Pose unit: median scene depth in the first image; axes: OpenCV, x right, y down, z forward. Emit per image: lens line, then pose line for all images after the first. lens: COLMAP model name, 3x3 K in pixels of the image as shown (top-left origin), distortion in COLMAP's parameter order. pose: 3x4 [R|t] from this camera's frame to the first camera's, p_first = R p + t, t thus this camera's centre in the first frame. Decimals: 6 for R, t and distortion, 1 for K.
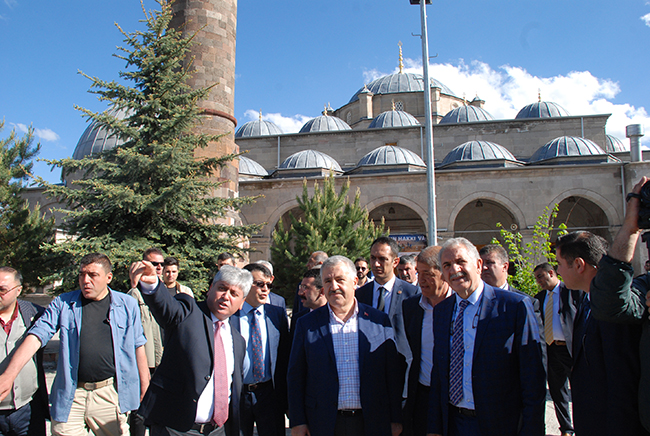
lens RADIAL K [[514.6, 0, 326.9], [0, 514.6, 228.7], [0, 0, 1]] dist [-0.162755, 0.132336]
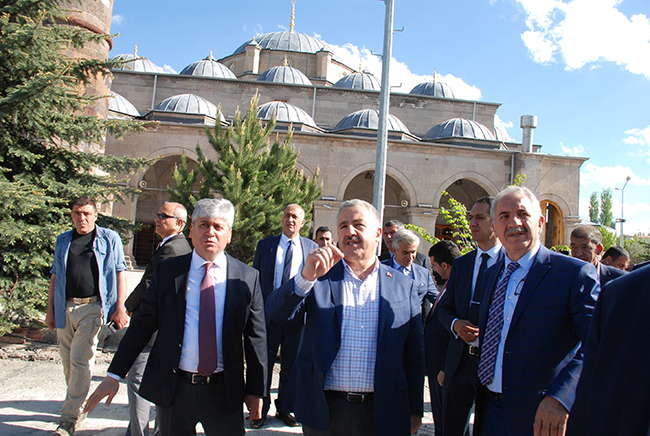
lens RADIAL K [[514.6, 0, 326.9], [0, 514.6, 228.7], [0, 0, 1]] dist [-0.162755, 0.132336]
pose [[0.956886, 0.087885, 0.276848, -0.034571], [-0.104711, 0.993412, 0.046565, 0.013853], [-0.270932, -0.073546, 0.959785, 0.095376]]
